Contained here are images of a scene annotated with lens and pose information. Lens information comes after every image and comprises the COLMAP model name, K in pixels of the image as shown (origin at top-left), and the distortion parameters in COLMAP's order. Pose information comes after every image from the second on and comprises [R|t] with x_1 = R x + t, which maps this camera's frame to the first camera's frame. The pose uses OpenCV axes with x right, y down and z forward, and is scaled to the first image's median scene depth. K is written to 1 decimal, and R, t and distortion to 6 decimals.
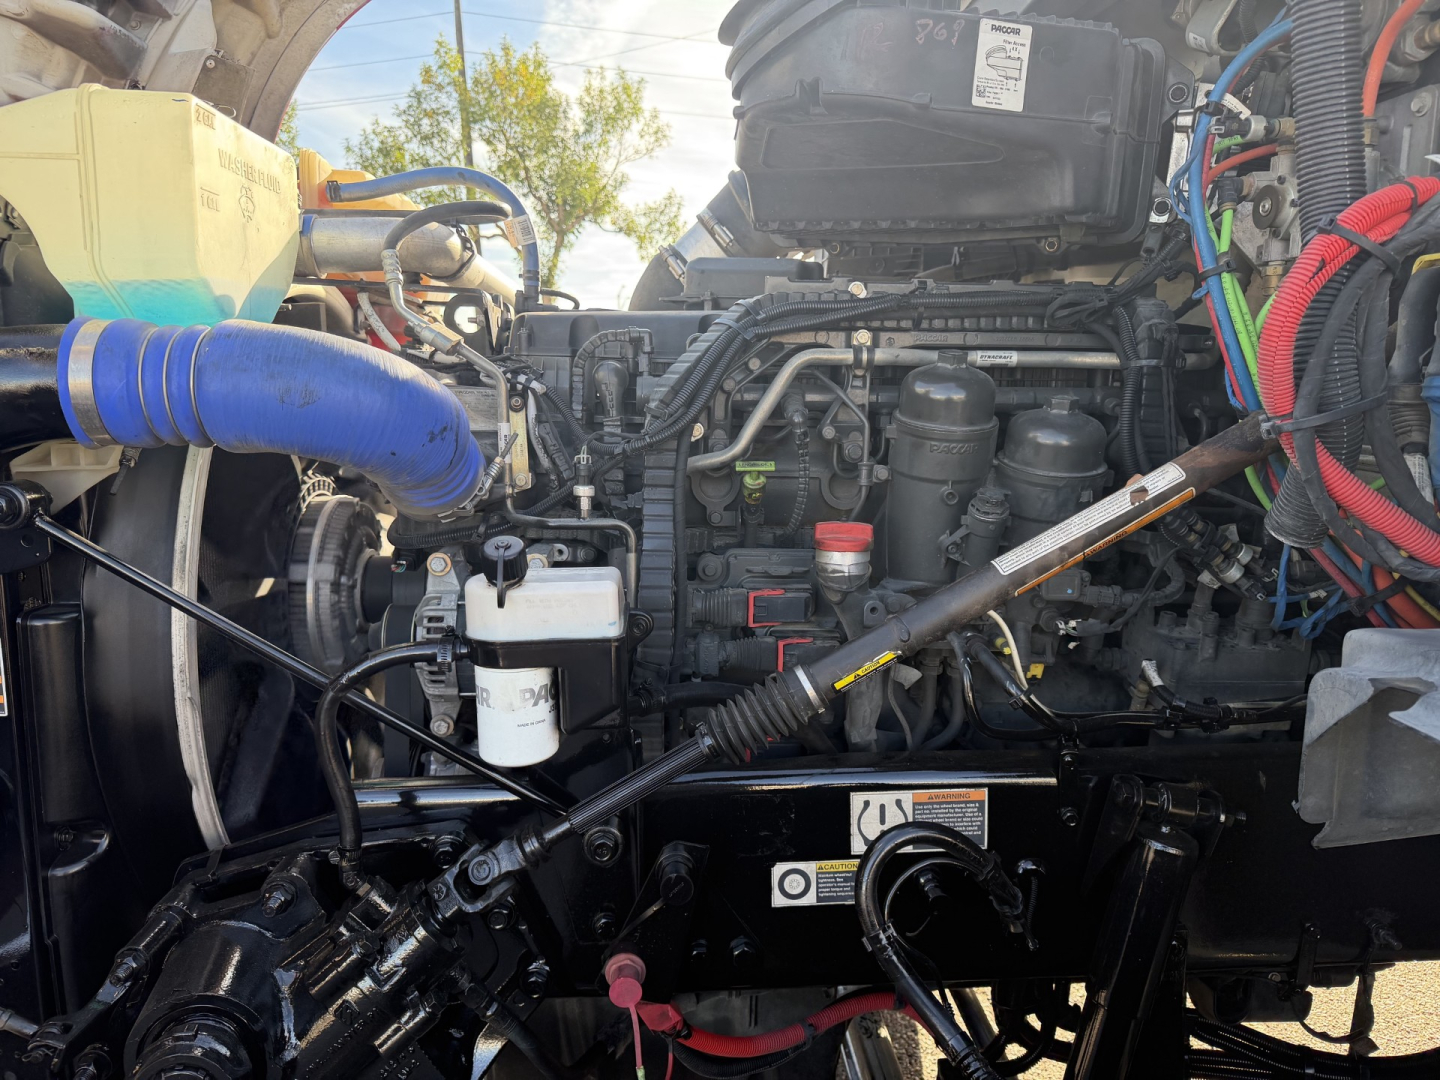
lens RADIAL K [[1004.0, 0, 728.7], [0, 1004.0, 541.5], [0, 0, 1]] dist [0.002664, -0.005209]
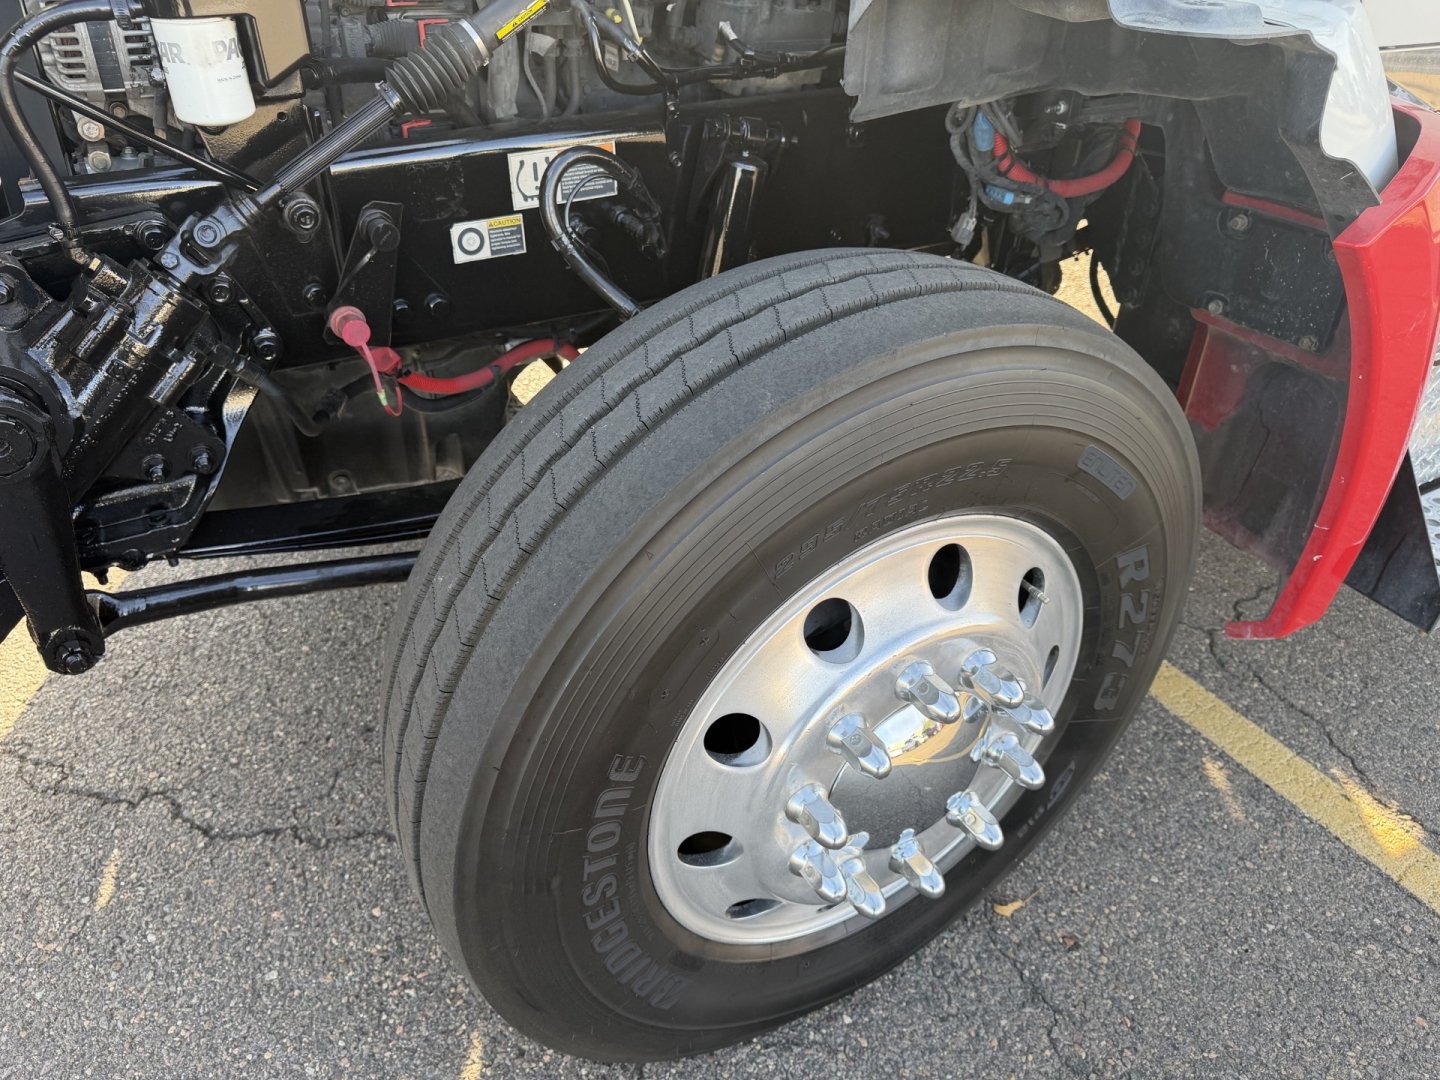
lens RADIAL K [[1004.0, 0, 708.0], [0, 1004.0, 531.0], [0, 0, 1]] dist [0.002664, -0.005209]
pose [[0.893411, -0.230618, 0.385529, -0.228808], [0.052894, 0.906210, 0.419506, 0.169541], [-0.446115, -0.354399, 0.821816, -0.239526]]
